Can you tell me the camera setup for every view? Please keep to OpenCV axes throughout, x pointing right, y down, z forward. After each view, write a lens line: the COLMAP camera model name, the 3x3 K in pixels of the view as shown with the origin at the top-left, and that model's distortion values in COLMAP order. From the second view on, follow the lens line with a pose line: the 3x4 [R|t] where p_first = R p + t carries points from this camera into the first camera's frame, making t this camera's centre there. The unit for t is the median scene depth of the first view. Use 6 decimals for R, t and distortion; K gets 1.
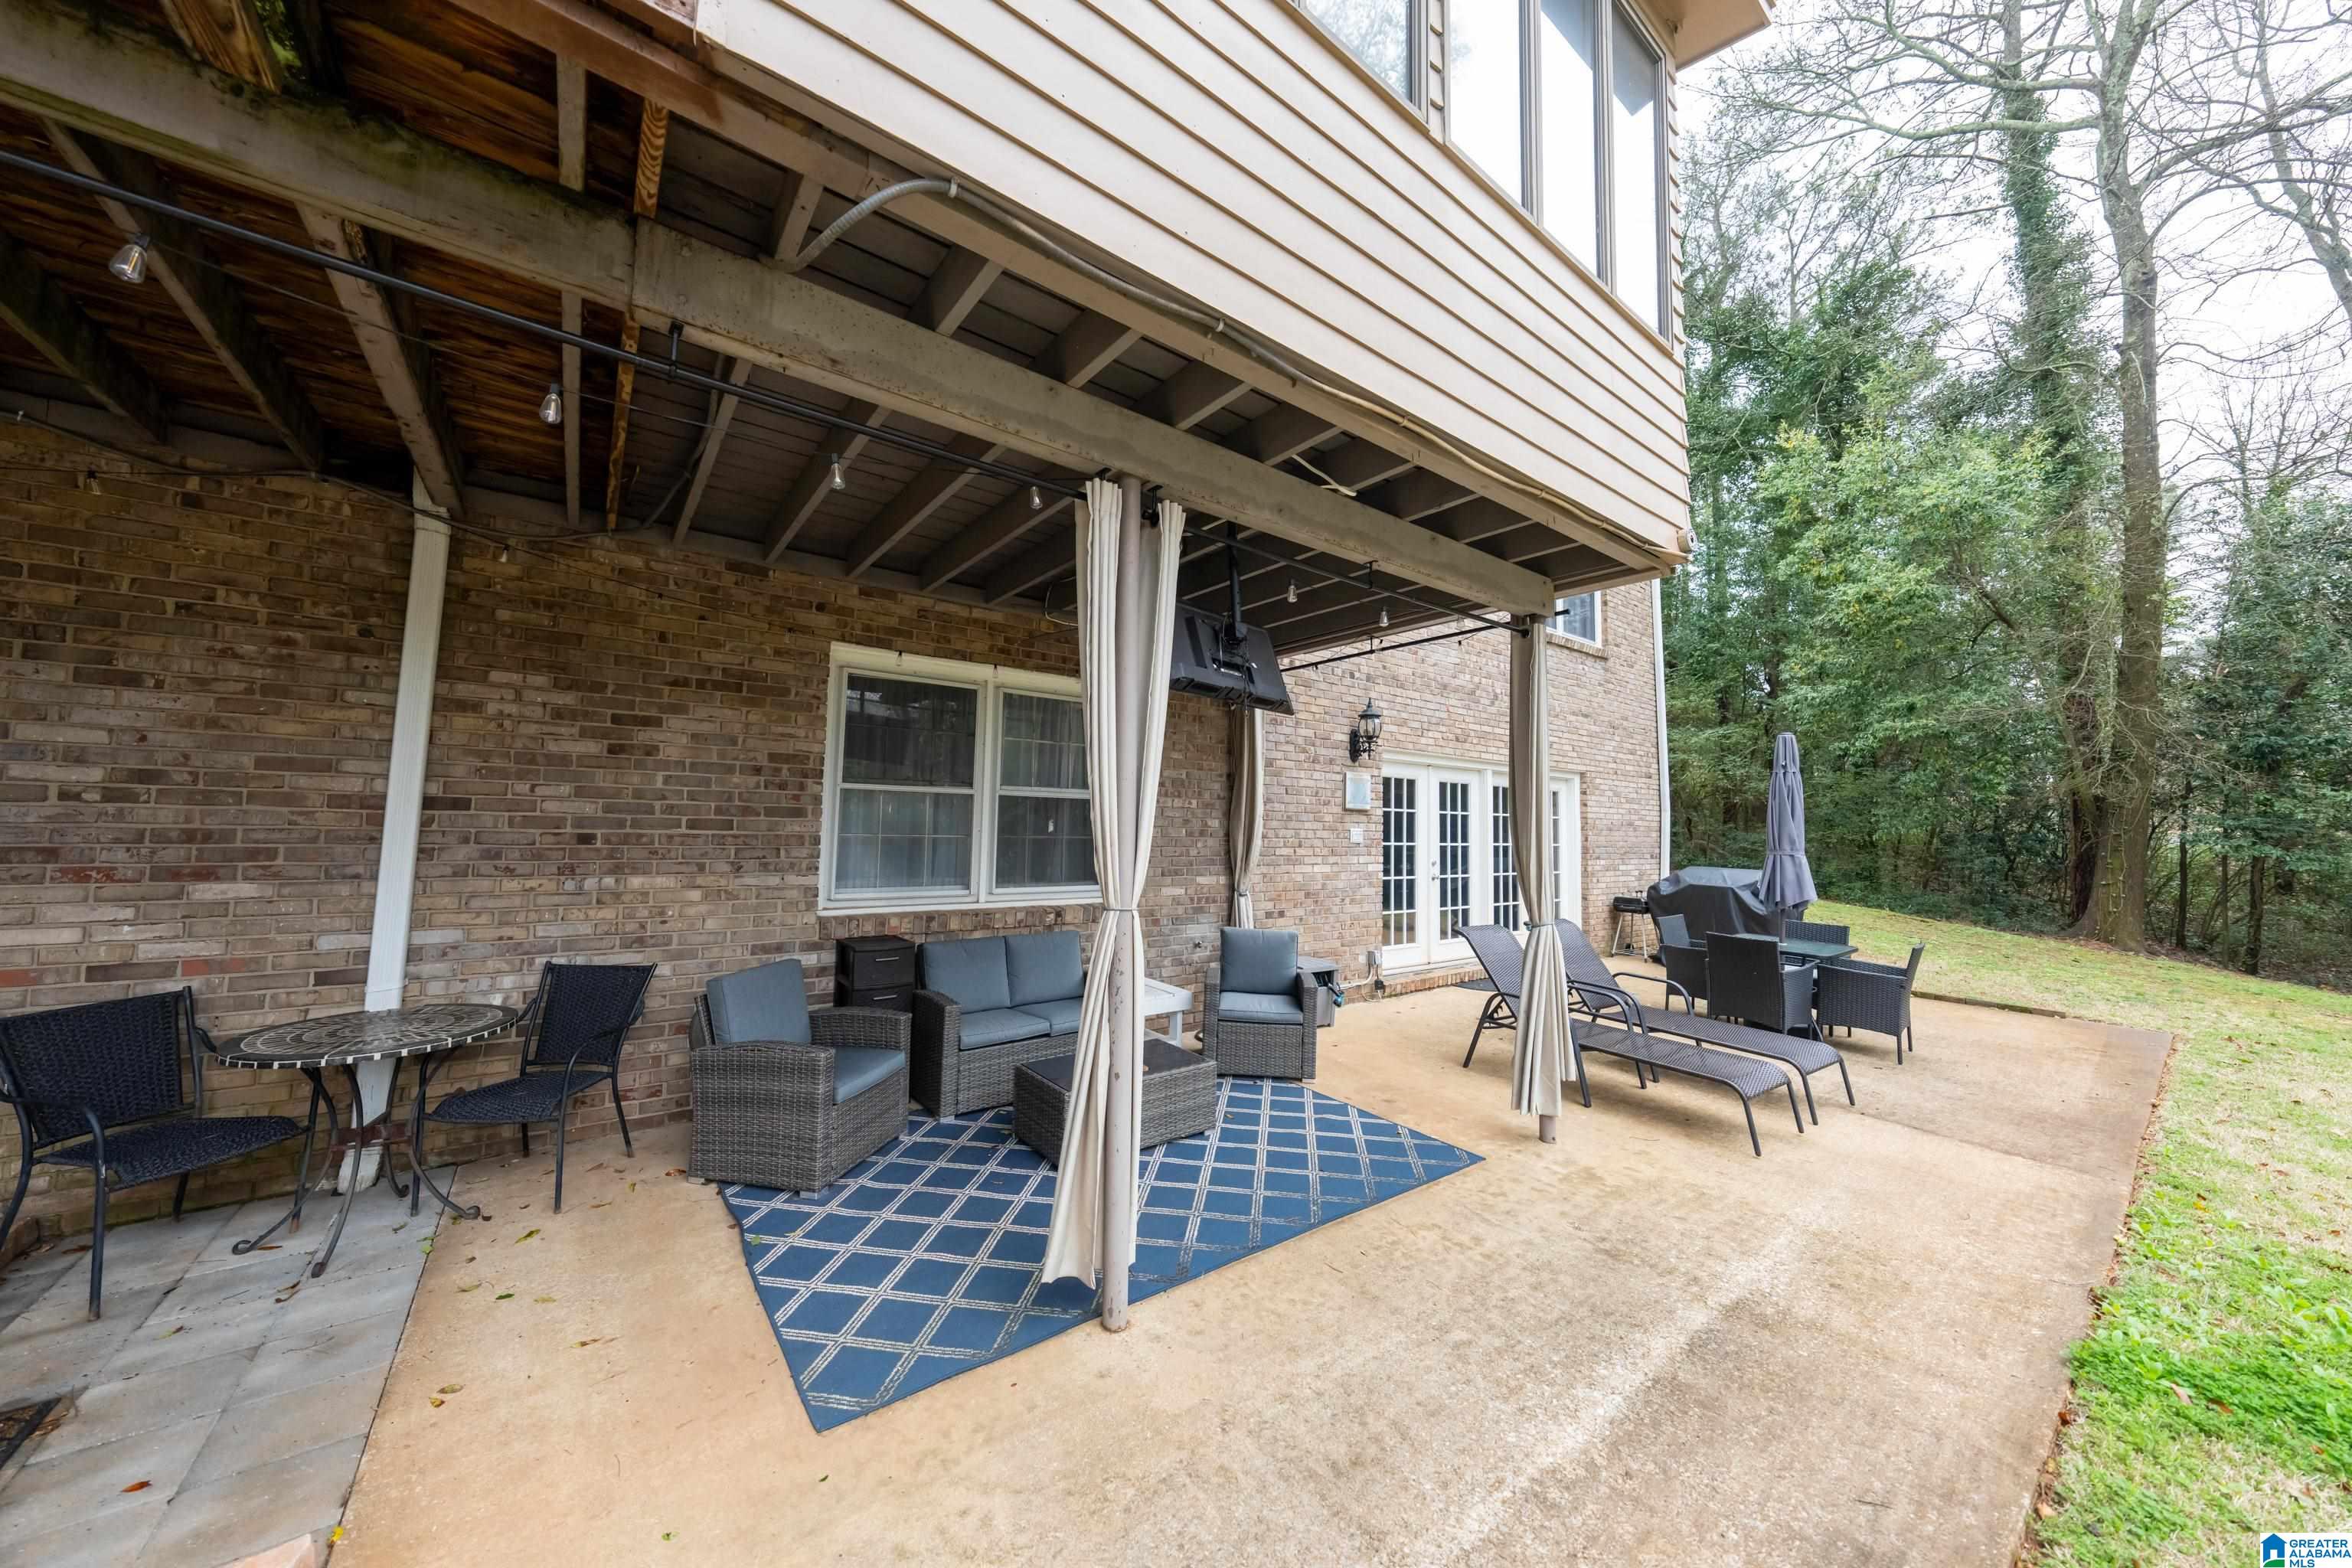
lens RADIAL K [[803.5, 0, 1176.0], [0, 803.5, 784.0], [0, 0, 1]] dist [-0.000110, 0.000042]
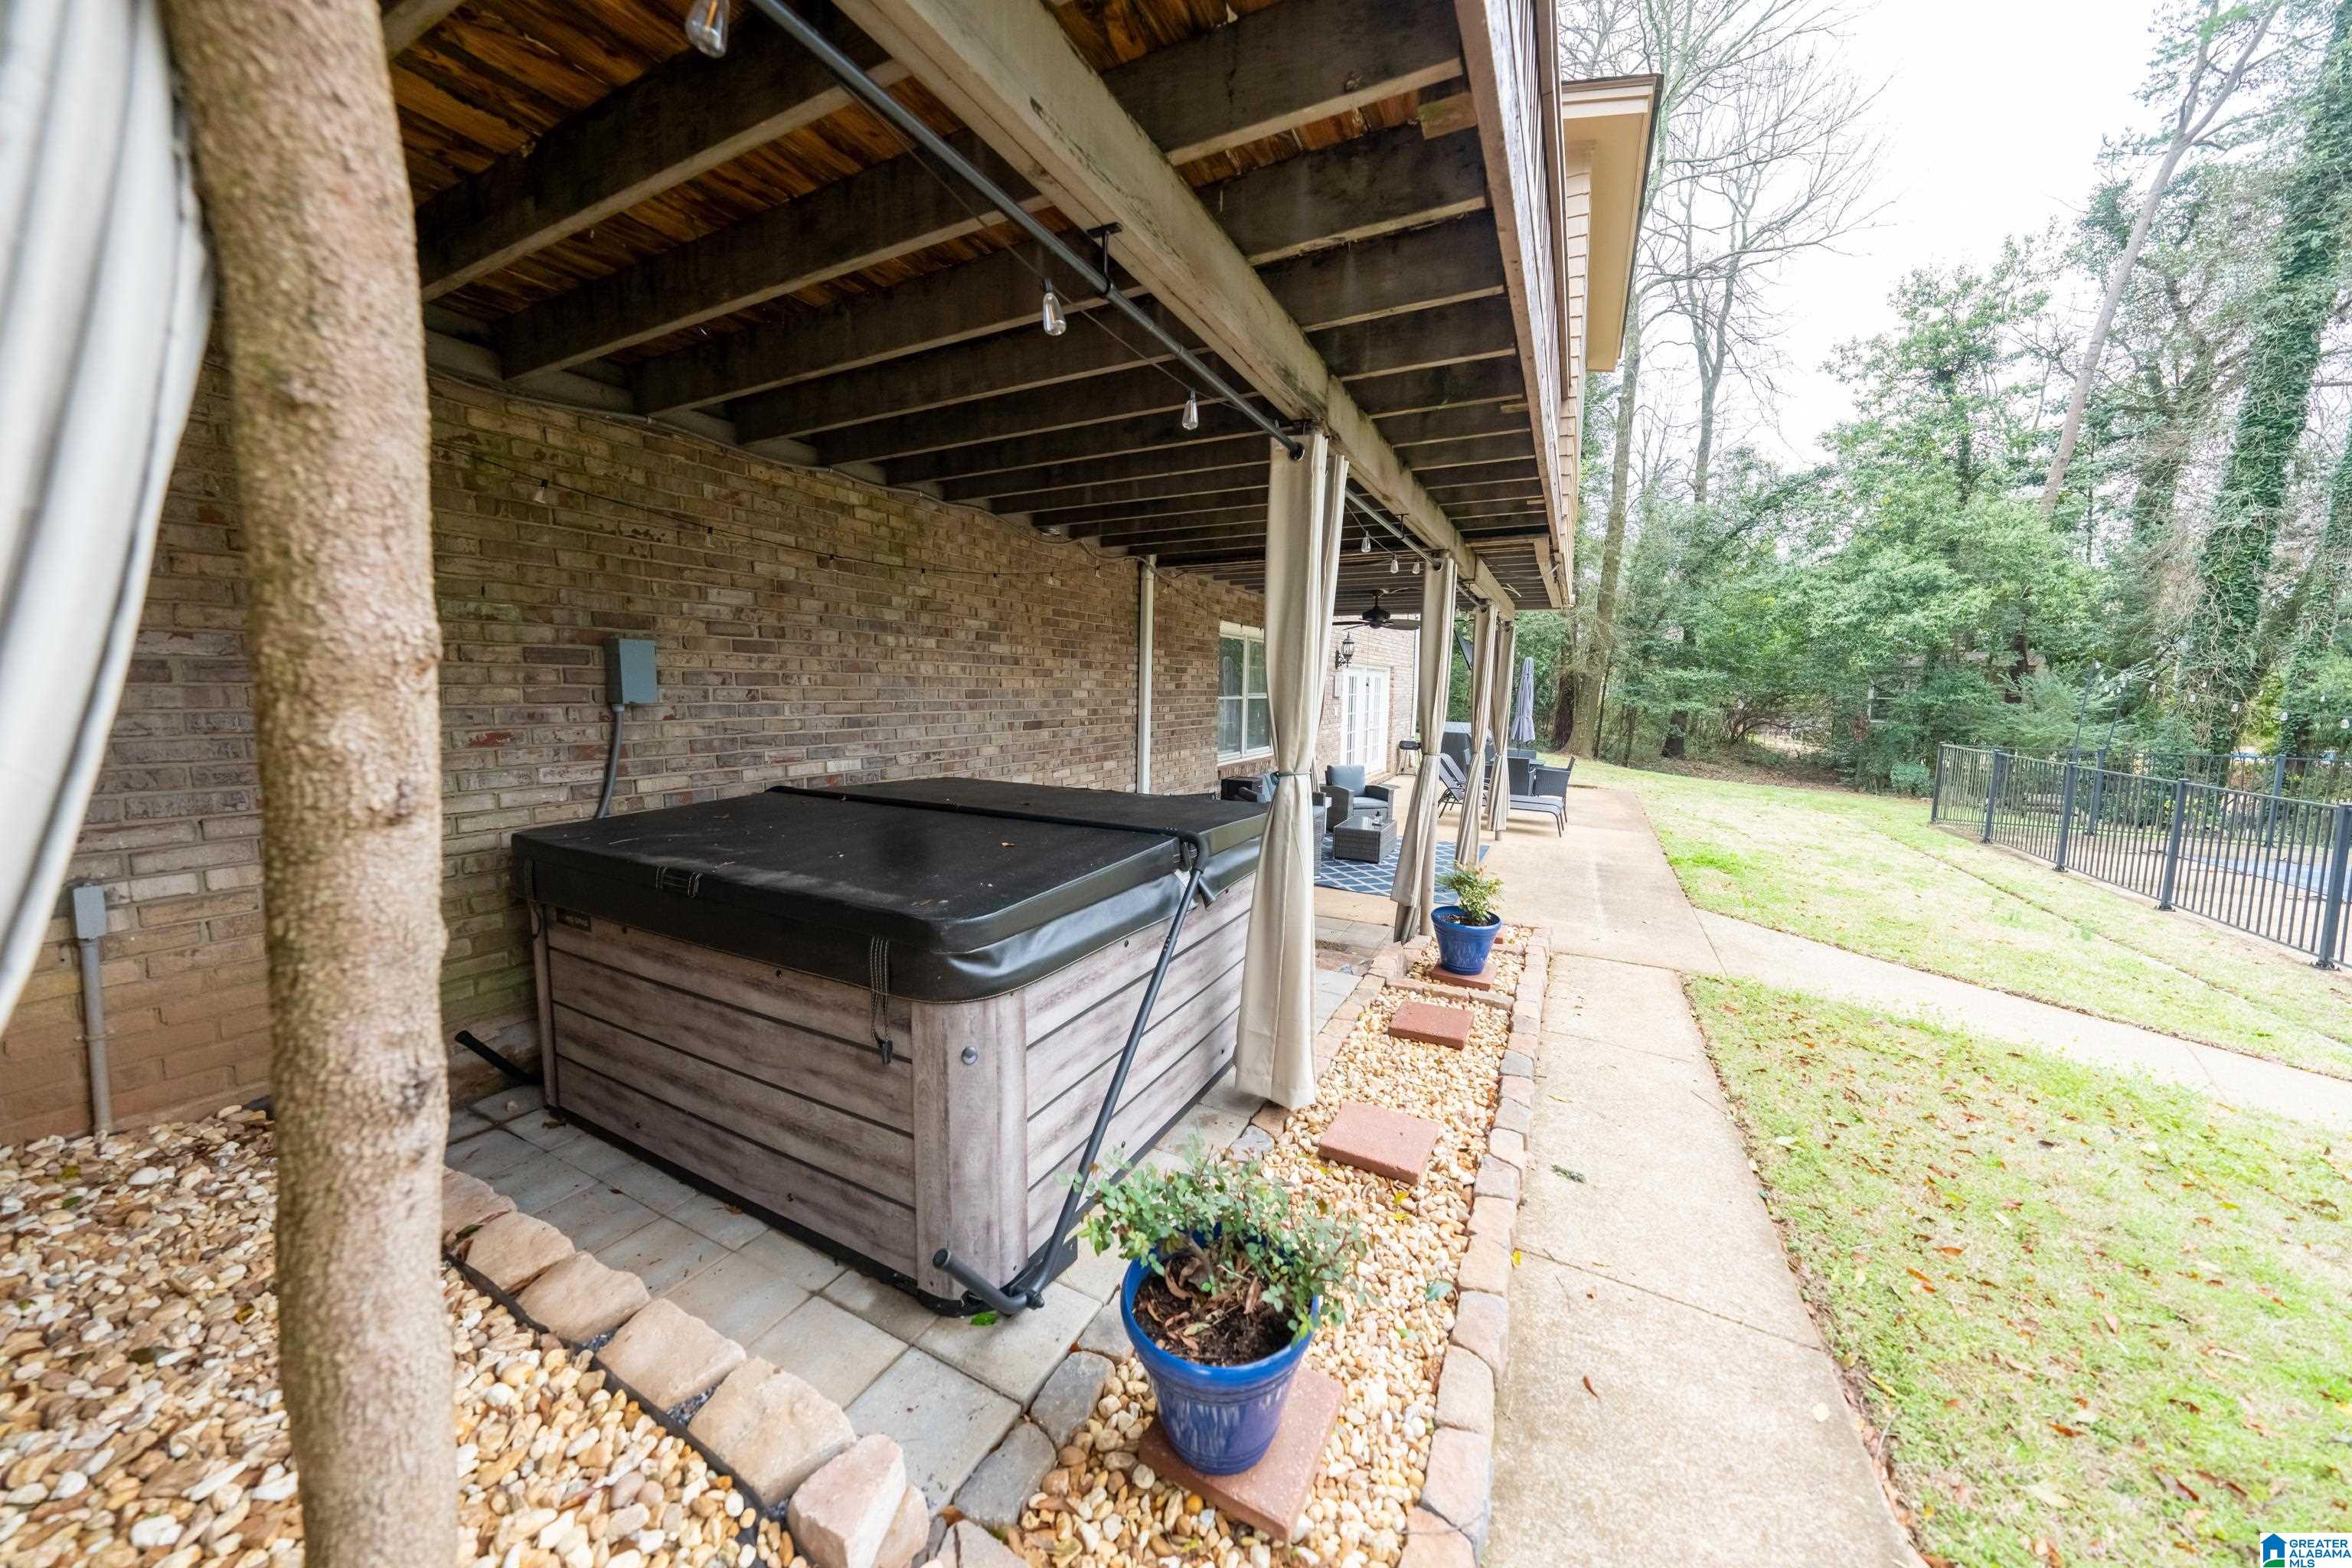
lens RADIAL K [[784.4, 0, 1176.0], [0, 784.4, 784.0], [0, 0, 1]] dist [-0.000170, -0.000013]
pose [[0.901881, -0.064579, 0.427131, -1.924688], [-0.014158, 0.983813, 0.178640, -0.187426], [-0.431753, -0.167159, 0.886367, -0.901079]]
